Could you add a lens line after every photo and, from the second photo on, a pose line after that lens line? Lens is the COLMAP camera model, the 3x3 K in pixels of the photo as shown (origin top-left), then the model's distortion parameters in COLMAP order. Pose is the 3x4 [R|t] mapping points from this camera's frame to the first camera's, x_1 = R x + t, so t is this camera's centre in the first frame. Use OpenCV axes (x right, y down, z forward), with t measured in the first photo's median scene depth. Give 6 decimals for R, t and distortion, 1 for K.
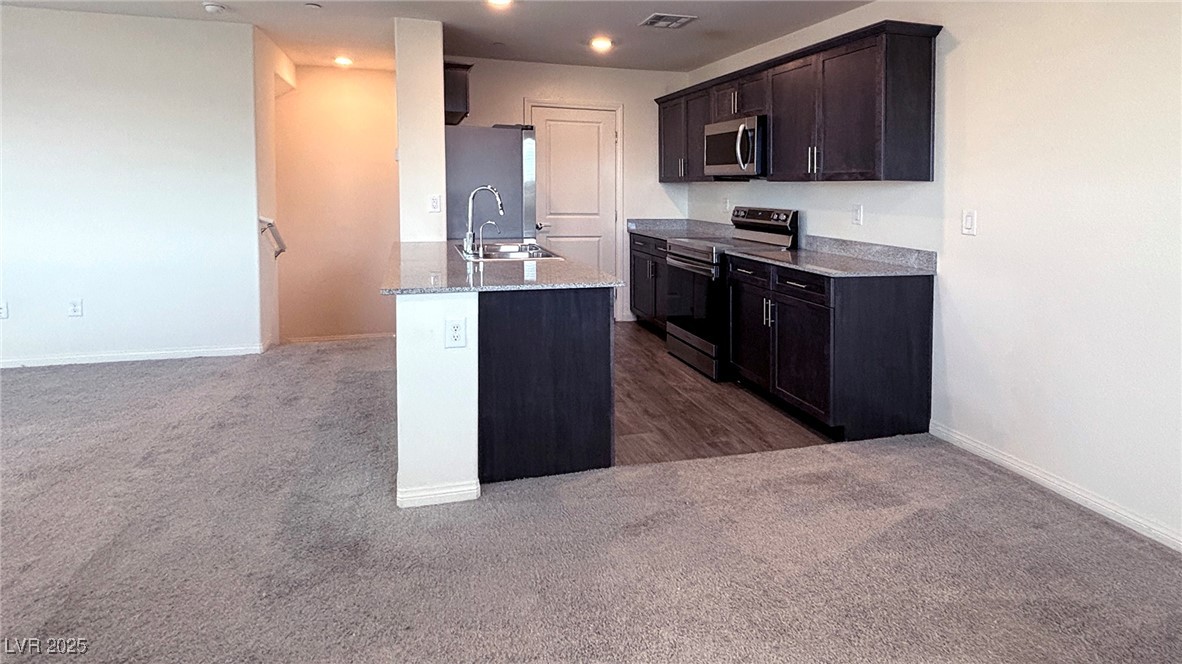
lens RADIAL K [[597.7, 0, 556.2], [0, 597.7, 198.9], [0, 0, 1]] dist [-0.024581, -0.000260]
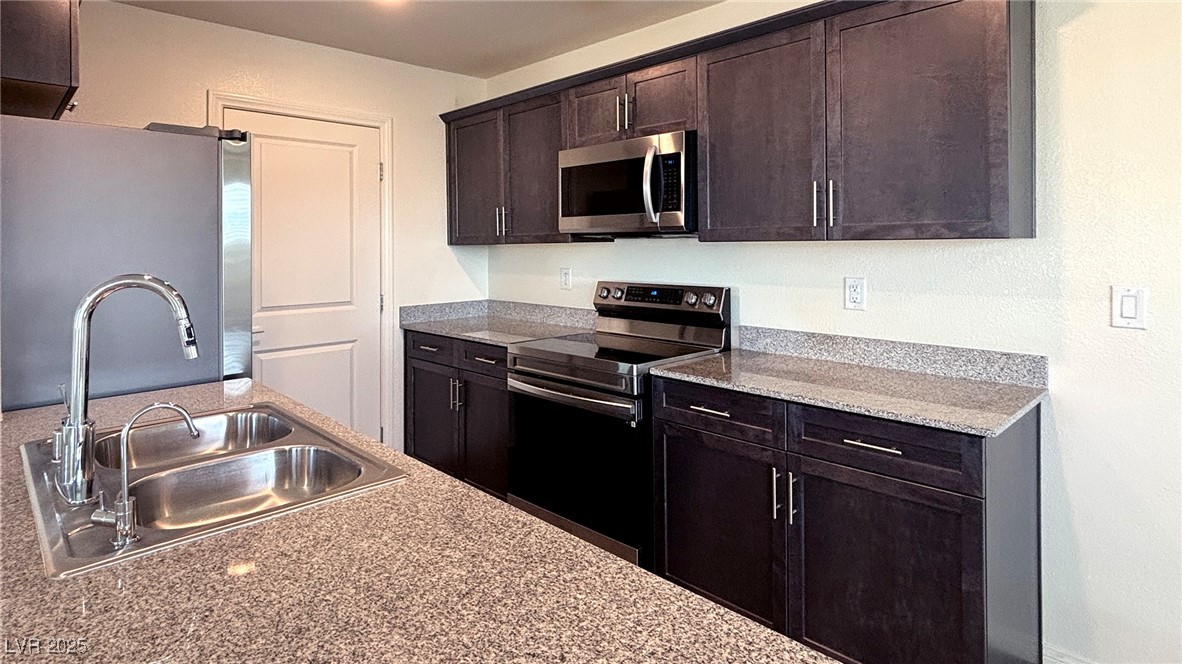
lens RADIAL K [[626.6, 0, 549.9], [0, 626.6, 221.4], [0, 0, 1]] dist [0.003064, -0.000037]
pose [[0.878178, -0.006700, 0.478287, -0.066395], [0.033984, 0.998249, -0.048415, -0.022055], [-0.477125, 0.058771, 0.876868, 0.469313]]
